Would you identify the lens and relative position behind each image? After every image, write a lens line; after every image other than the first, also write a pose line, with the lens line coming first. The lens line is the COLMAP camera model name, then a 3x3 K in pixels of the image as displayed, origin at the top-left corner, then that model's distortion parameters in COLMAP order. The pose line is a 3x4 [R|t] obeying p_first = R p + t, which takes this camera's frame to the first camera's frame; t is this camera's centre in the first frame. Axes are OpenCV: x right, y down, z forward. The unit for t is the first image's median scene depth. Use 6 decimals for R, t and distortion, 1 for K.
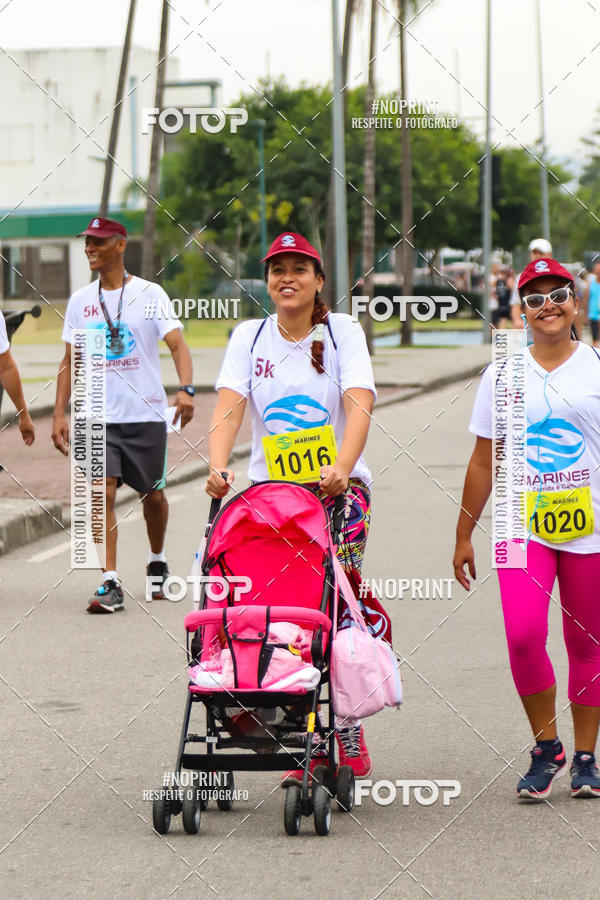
lens RADIAL K [[2929.6, 0, 300.0], [0, 2929.6, 450.0], [0, 0, 1]] dist [-0.413896, 2.523081]
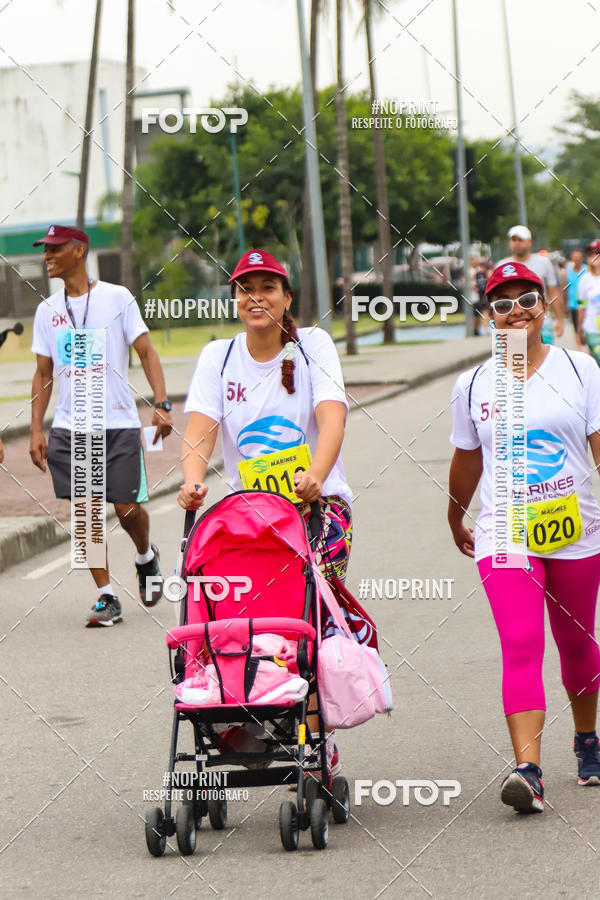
lens RADIAL K [[3017.3, 0, 300.0], [0, 3017.3, 450.0], [0, 0, 1]] dist [-0.377287, 1.064325]
pose [[0.998517, -0.053647, 0.009260, -0.005700], [0.053667, 0.998557, -0.001864, 0.001107], [-0.009147, 0.002358, 0.999955, -0.030319]]
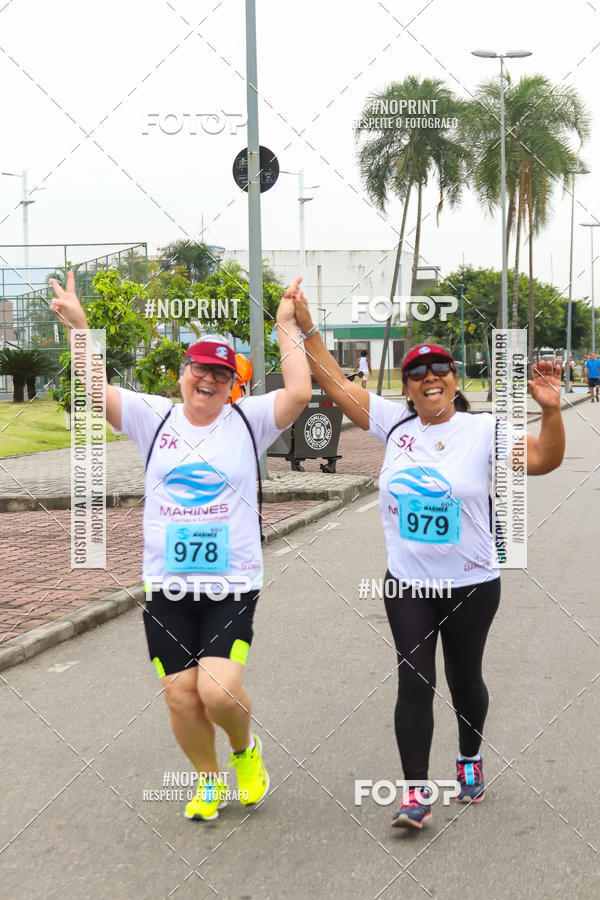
lens RADIAL K [[1781.4, 0, 297.7], [0, 1781.4, 484.9], [0, 0, 1]] dist [-0.155629, 0.189246]
pose [[0.991381, 0.023902, -0.128814, 0.039352], [-0.021958, 0.999623, 0.016492, 0.013348], [0.129160, -0.013522, 0.991532, -0.298832]]
